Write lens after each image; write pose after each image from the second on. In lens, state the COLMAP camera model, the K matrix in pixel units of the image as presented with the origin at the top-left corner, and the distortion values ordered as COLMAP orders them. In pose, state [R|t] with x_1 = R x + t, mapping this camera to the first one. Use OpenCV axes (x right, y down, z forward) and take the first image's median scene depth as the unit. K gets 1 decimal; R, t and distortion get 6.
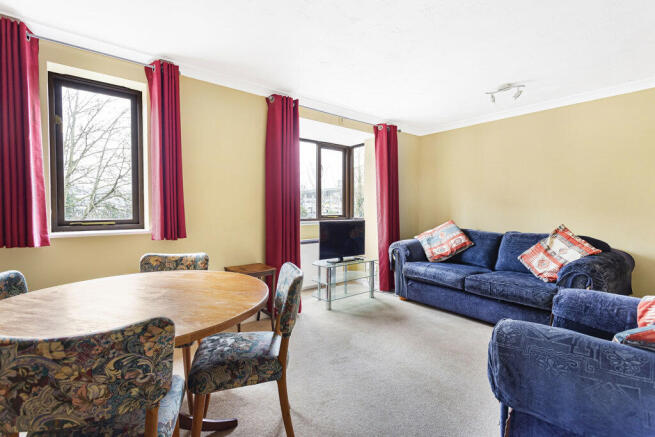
lens RADIAL K [[312.6, 0, 327.5], [0, 312.6, 218.5], [0, 0, 1]] dist [0.000418, -0.000246]
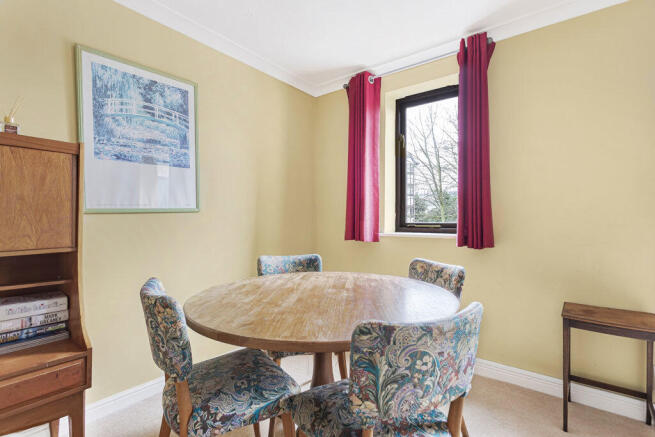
lens RADIAL K [[312.6, 0, 327.5], [0, 312.6, 218.5], [0, 0, 1]] dist [0.000418, -0.000246]
pose [[0.221564, -0.001591, -0.975145, 0.256495], [-0.035974, 0.999305, -0.009804, 0.014695], [0.974482, 0.037252, 0.221352, 0.525318]]
